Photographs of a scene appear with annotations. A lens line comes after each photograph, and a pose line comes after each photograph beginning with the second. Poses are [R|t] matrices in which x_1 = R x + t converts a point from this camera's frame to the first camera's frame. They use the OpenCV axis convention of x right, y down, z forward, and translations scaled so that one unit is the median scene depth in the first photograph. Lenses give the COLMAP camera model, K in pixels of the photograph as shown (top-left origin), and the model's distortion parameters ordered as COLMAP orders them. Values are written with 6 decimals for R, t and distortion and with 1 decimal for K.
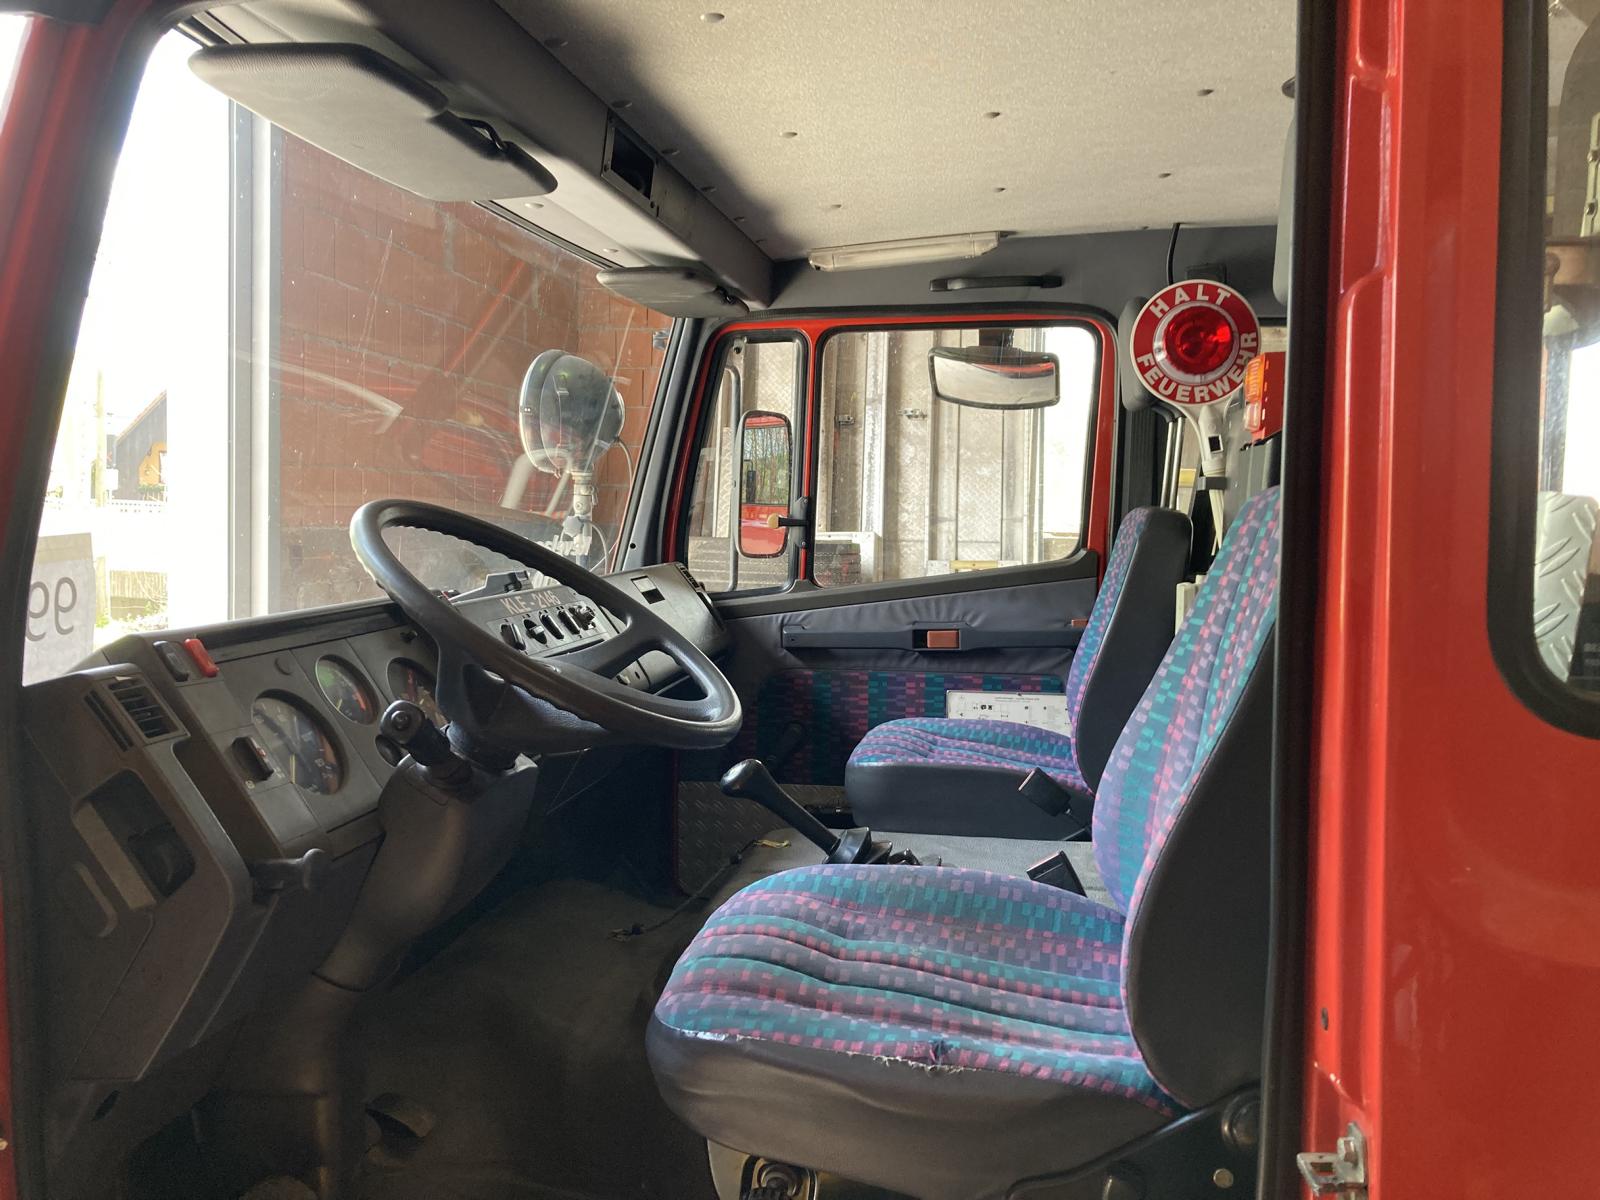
lens RADIAL K [[1395.4, 0, 800.0], [0, 1395.4, 600.0], [0, 0, 1]] dist [0.003689, -0.002899]
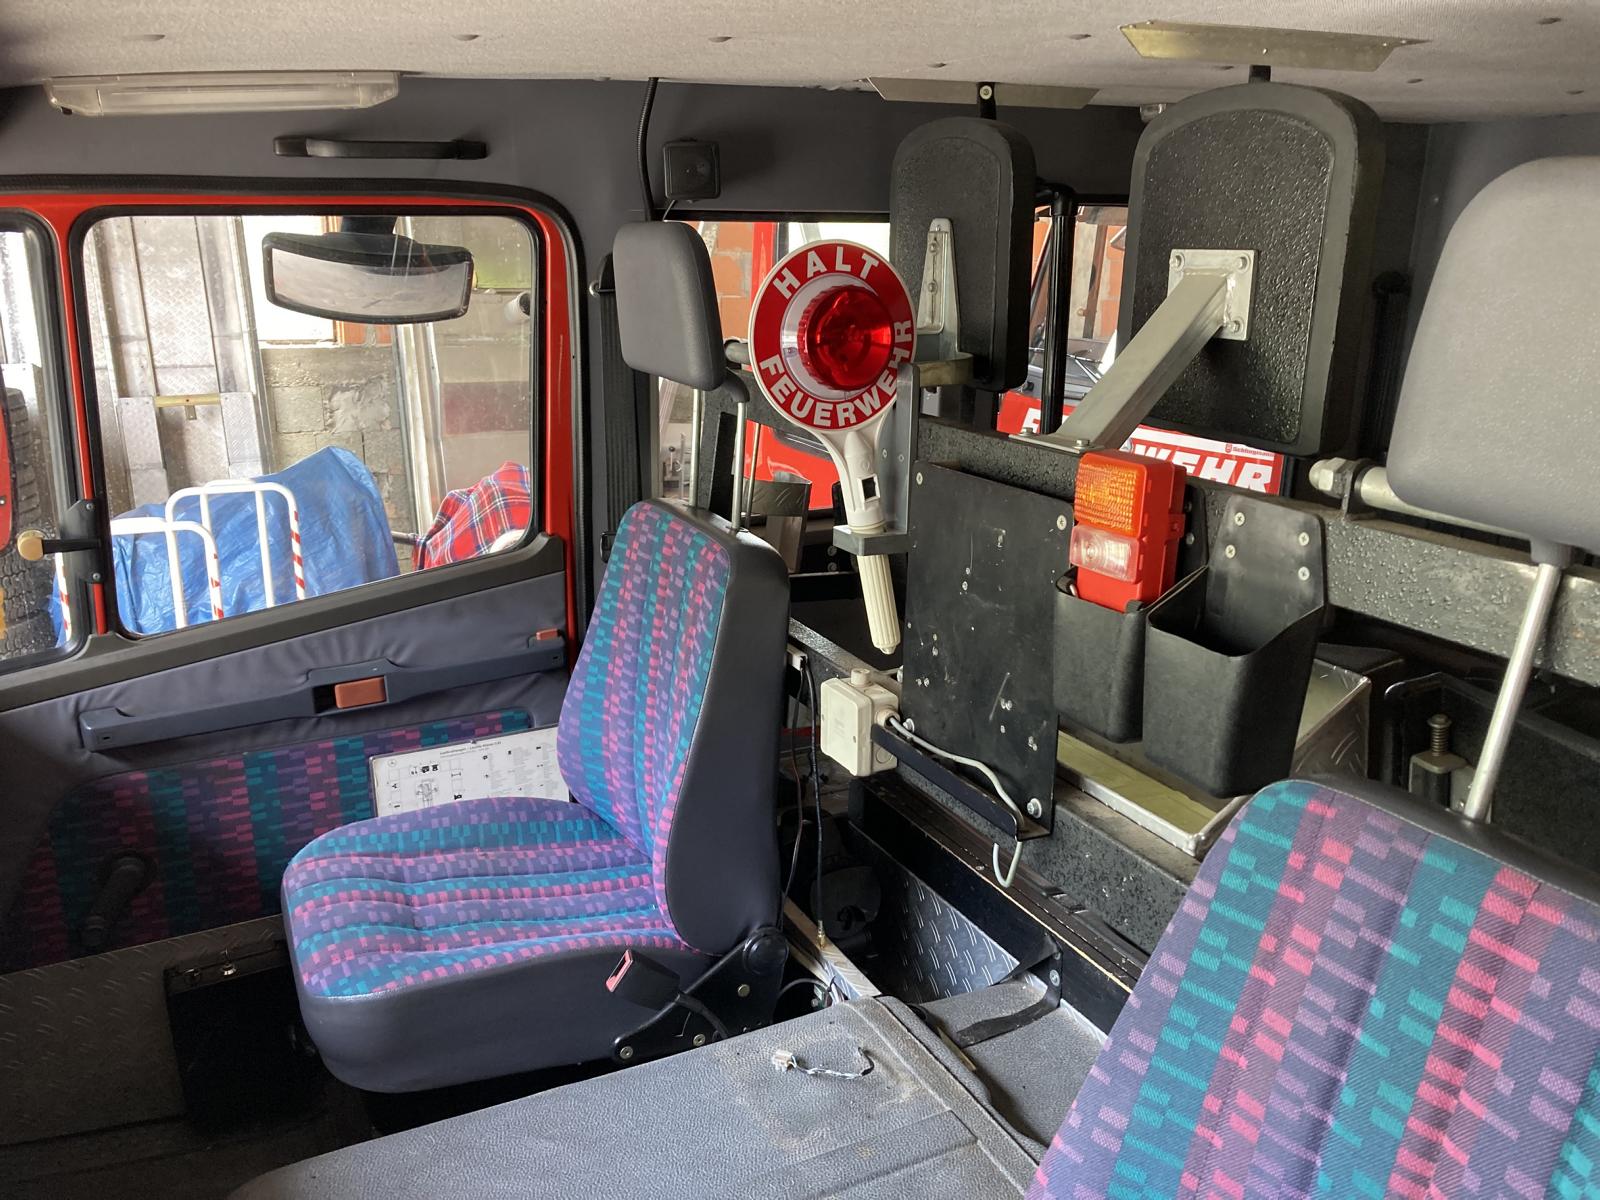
lens RADIAL K [[1317.9, 0, 800.0], [0, 1317.9, 600.0], [0, 0, 1]] dist [0.063842, -0.008407]
pose [[0.809859, -0.163261, 0.563448, -0.080833], [0.036847, 0.972753, 0.228897, -0.154836], [-0.585466, -0.164613, 0.793809, 0.363381]]
